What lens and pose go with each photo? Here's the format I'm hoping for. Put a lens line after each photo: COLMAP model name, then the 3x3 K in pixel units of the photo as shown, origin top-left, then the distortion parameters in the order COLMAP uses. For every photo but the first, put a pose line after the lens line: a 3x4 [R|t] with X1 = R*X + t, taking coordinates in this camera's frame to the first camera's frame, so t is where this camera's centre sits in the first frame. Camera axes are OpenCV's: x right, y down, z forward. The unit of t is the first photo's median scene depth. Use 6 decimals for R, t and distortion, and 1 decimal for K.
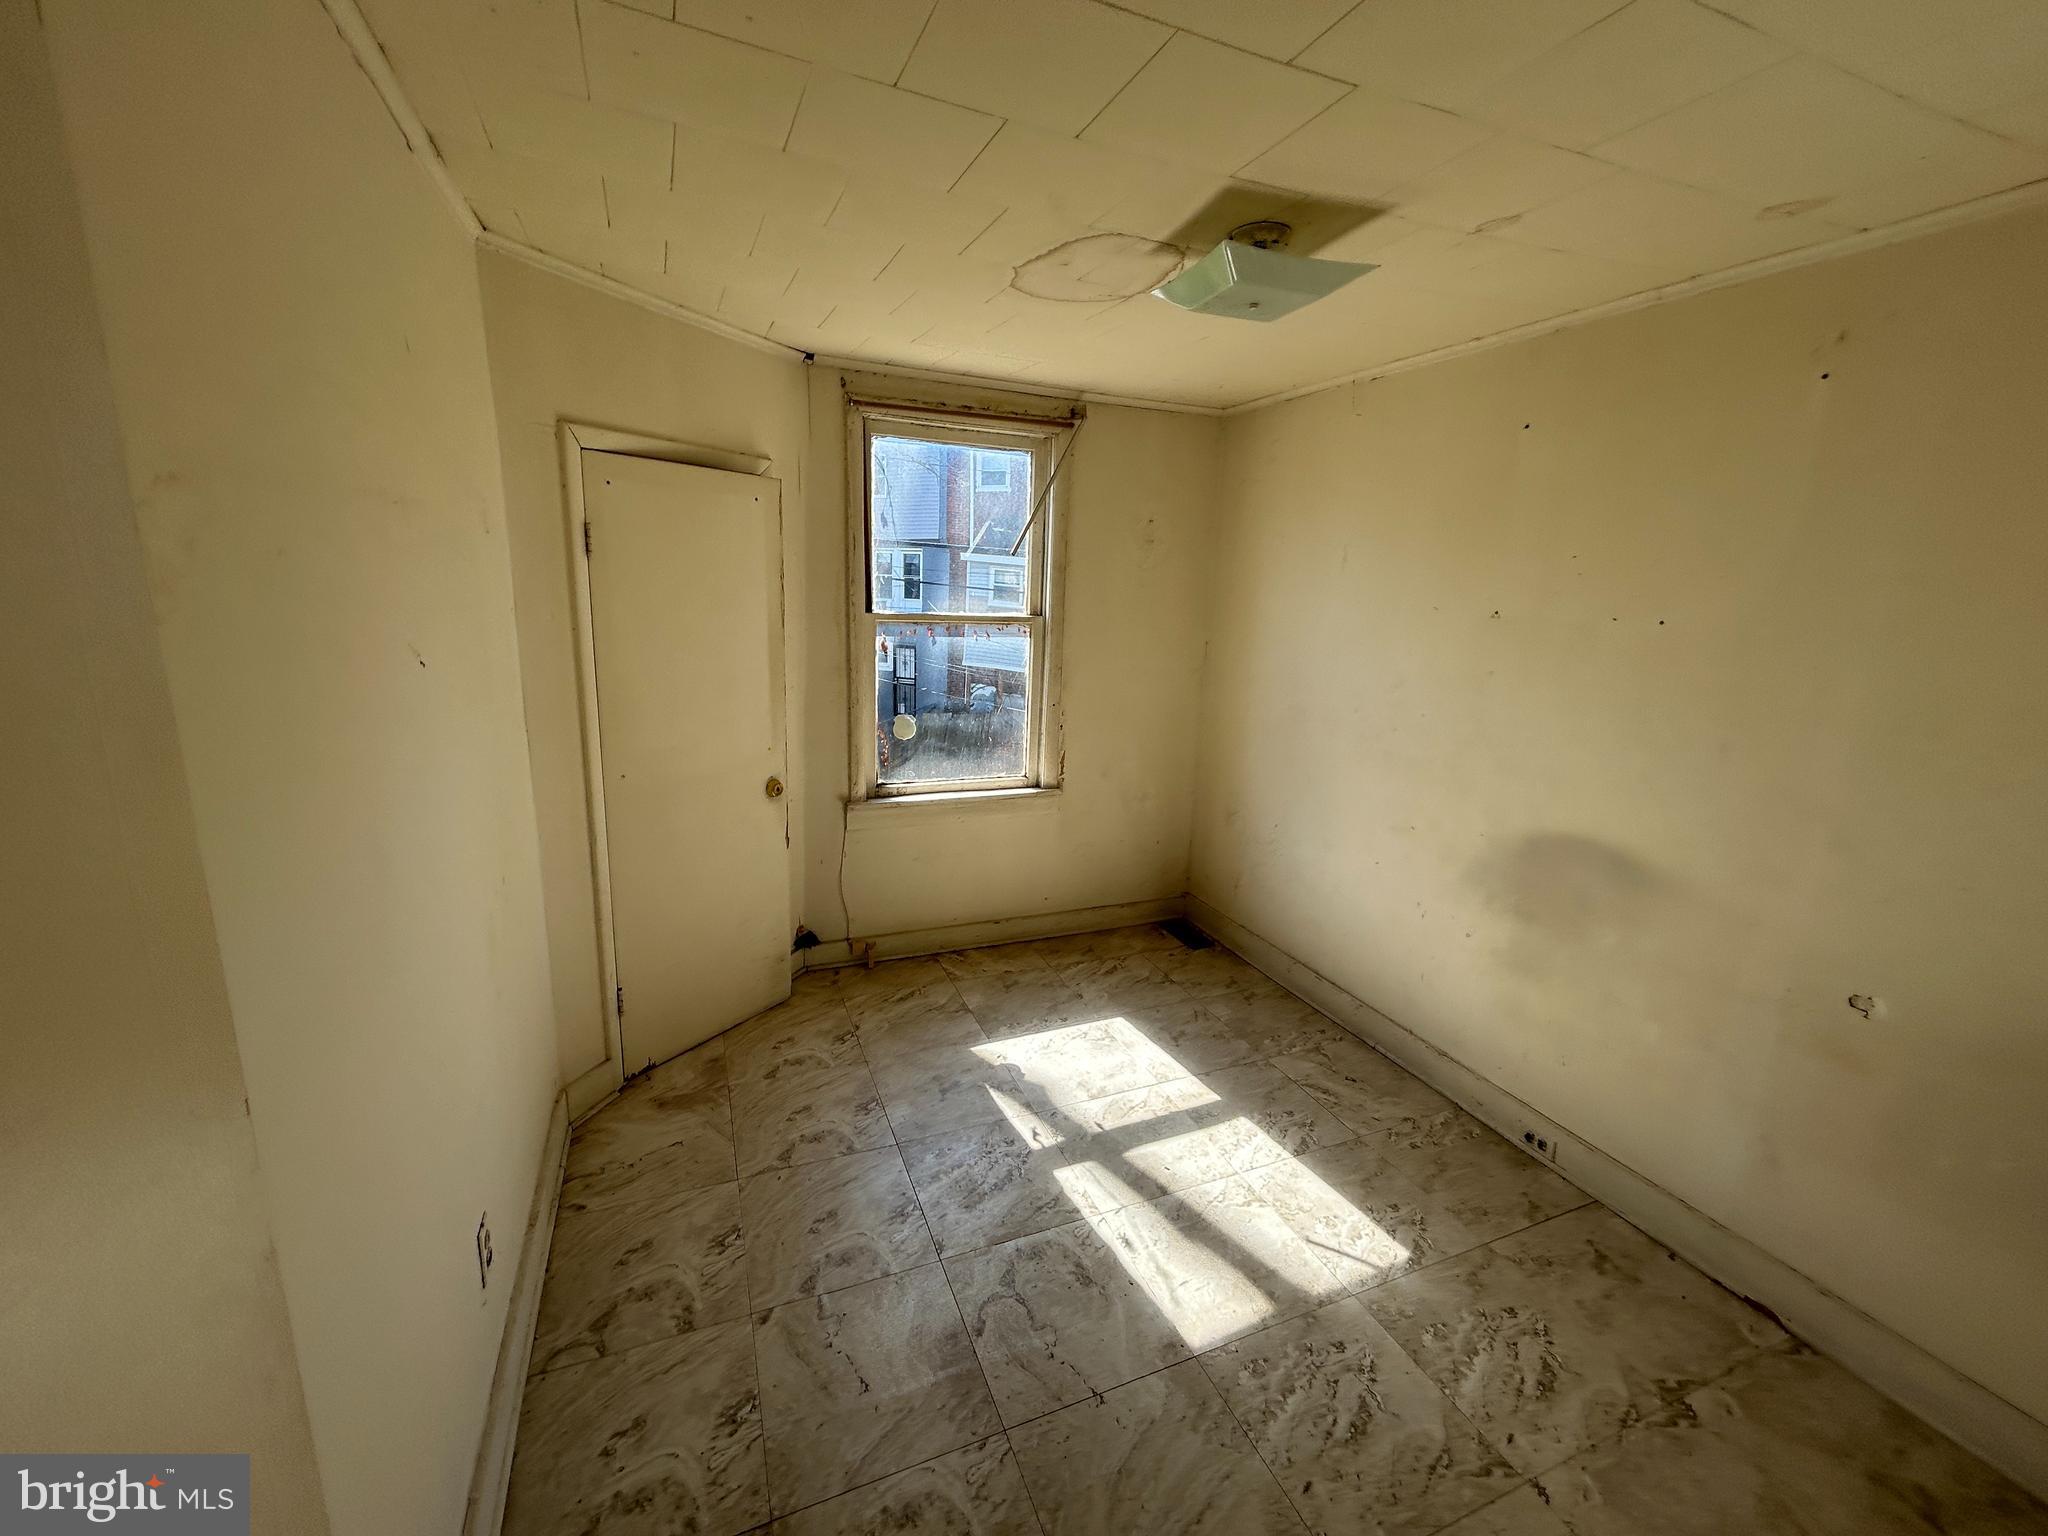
lens RADIAL K [[839.9, 0, 1024.4], [0, 839.9, 766.6], [0, 0, 1]] dist [-0.001182, -0.000775]
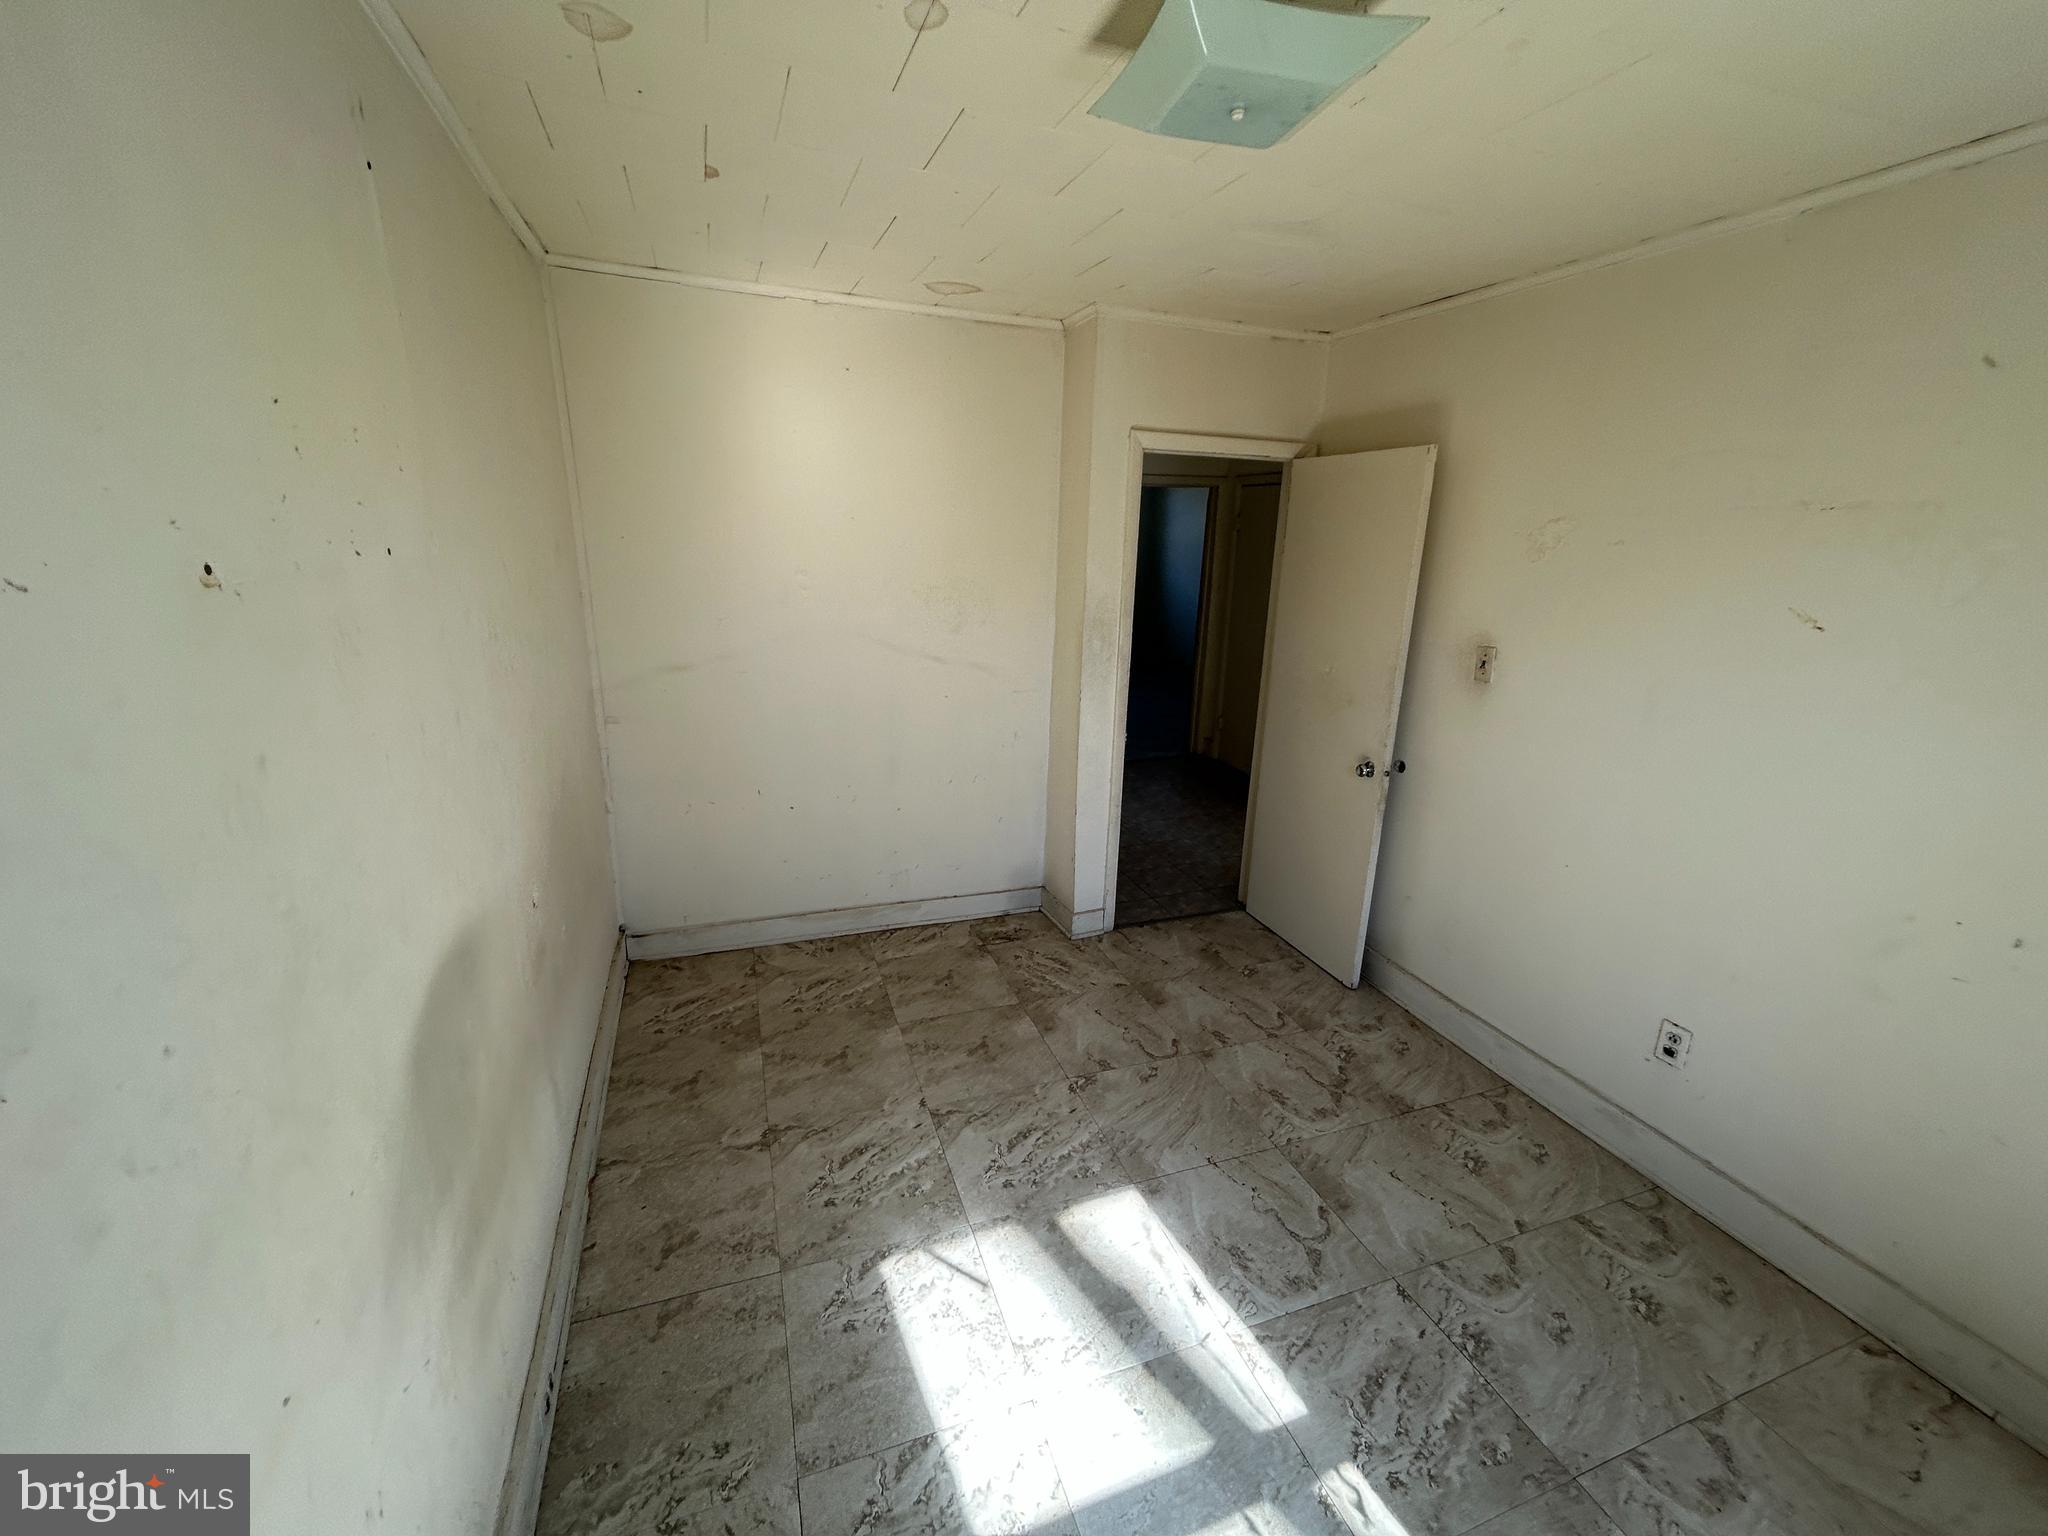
lens RADIAL K [[839.9, 0, 1023.8], [0, 839.9, 767.0], [0, 0, 1]] dist [-0.001182, -0.000775]
pose [[-0.997085, -0.071122, 0.027628, 0.339776], [-0.049361, 0.877387, 0.477237, -0.352848], [-0.058182, 0.474482, -0.878340, 1.638068]]
